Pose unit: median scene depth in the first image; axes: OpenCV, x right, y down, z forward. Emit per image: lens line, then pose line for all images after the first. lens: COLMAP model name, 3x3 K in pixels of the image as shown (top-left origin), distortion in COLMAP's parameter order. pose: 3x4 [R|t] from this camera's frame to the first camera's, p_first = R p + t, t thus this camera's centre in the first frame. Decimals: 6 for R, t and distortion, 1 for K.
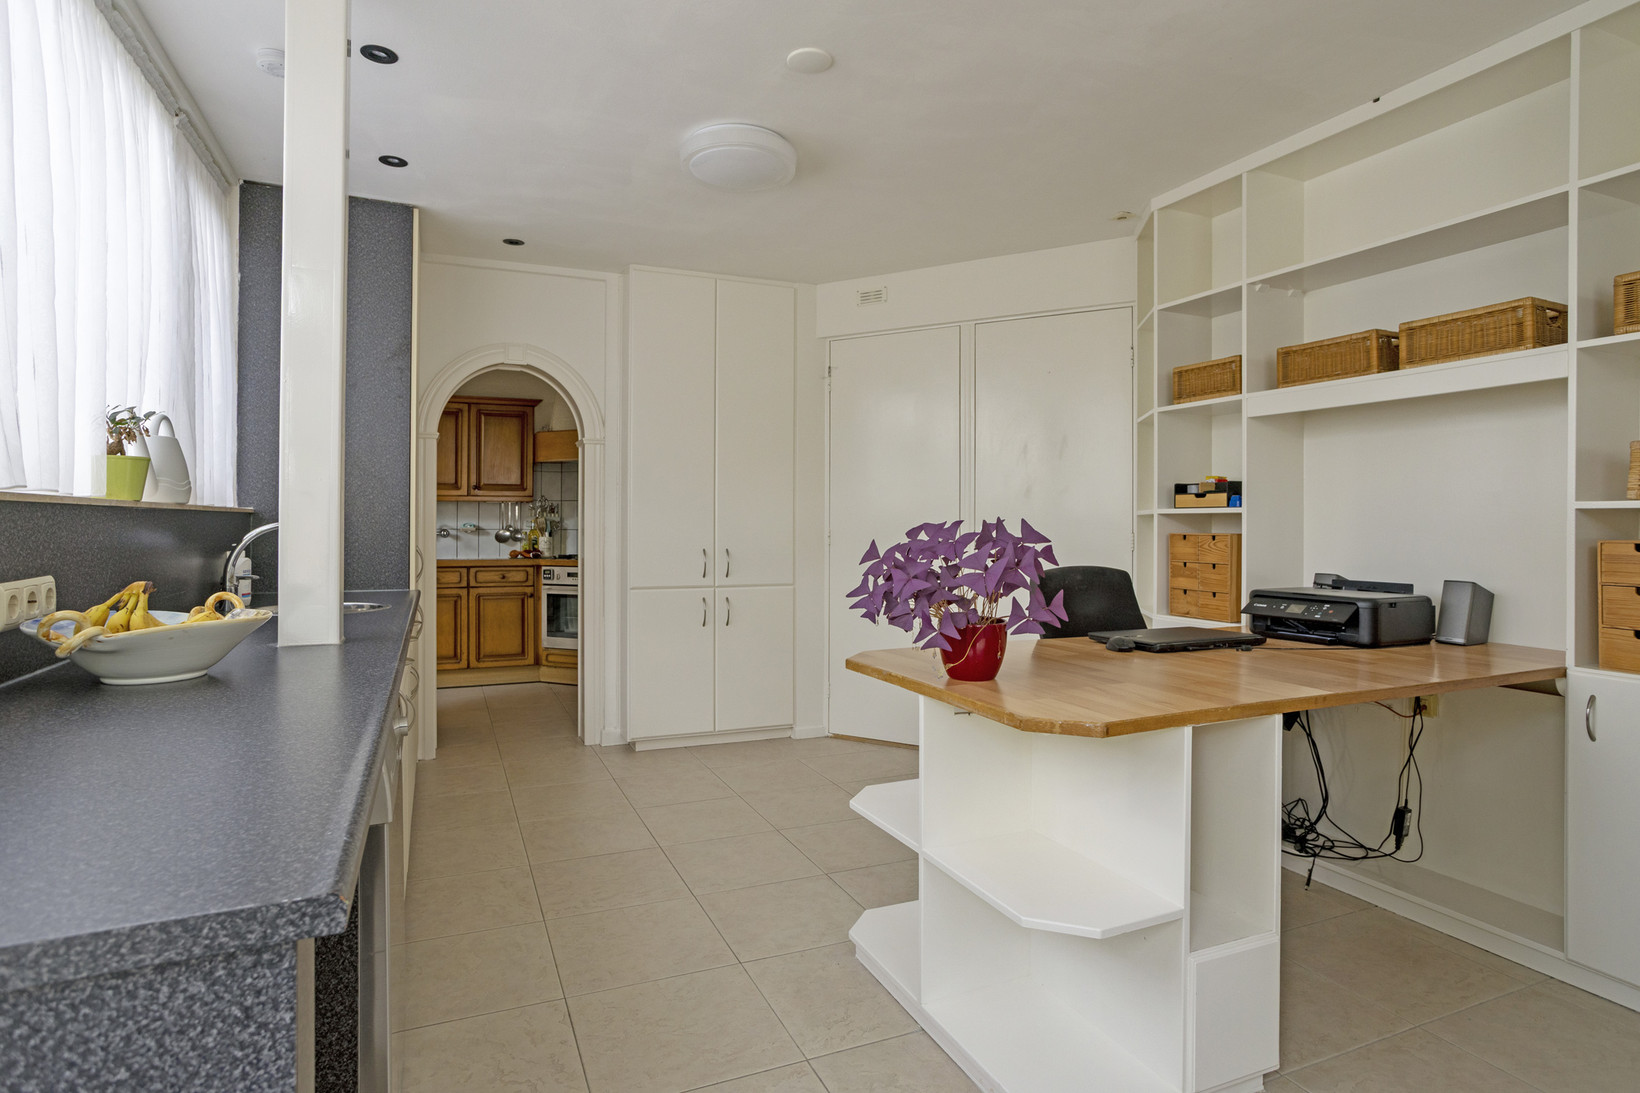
lens RADIAL K [[878.2, 0, 824.8], [0, 878.2, 520.3], [0, 0, 1]] dist [-0.082170, 0.000399]
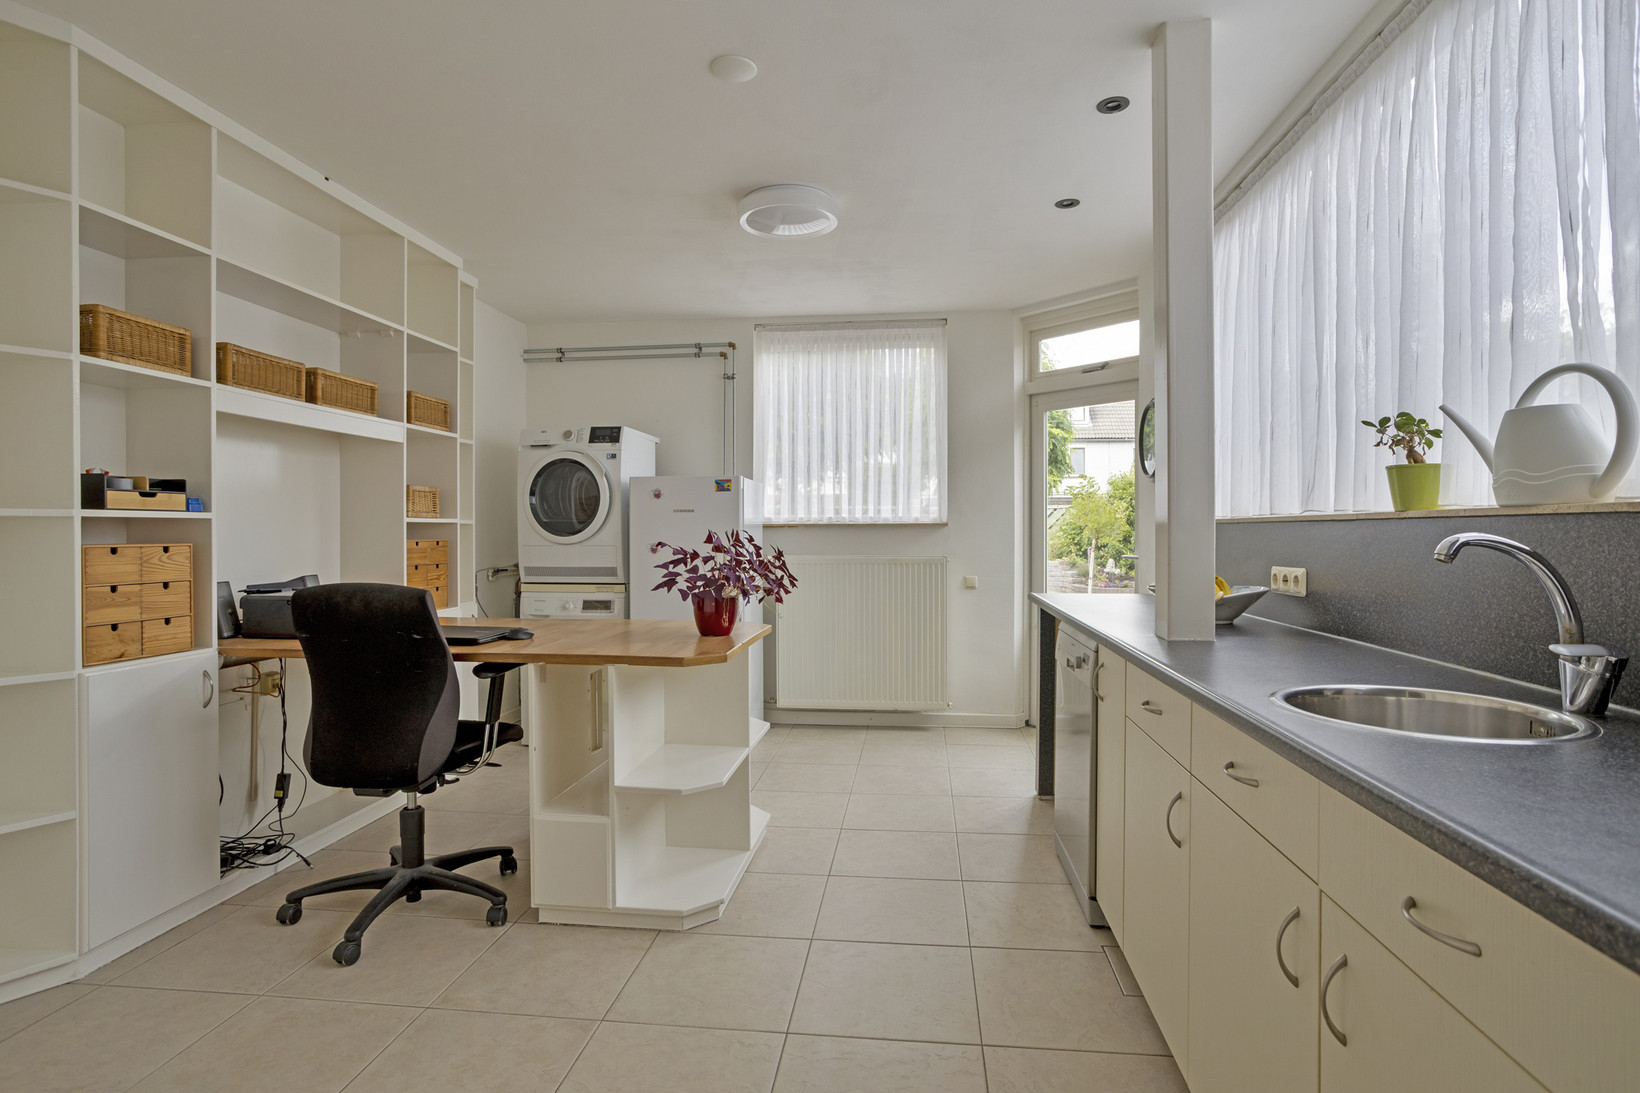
lens RADIAL K [[863.1, 0, 824.7], [0, 863.1, 534.8], [0, 0, 1]] dist [-0.004043, 0.000521]
pose [[-0.871533, -0.005624, 0.490304, -0.484612], [-0.005200, 0.999984, 0.002228, 0.001985], [-0.490308, -0.000608, -0.871549, 1.456516]]
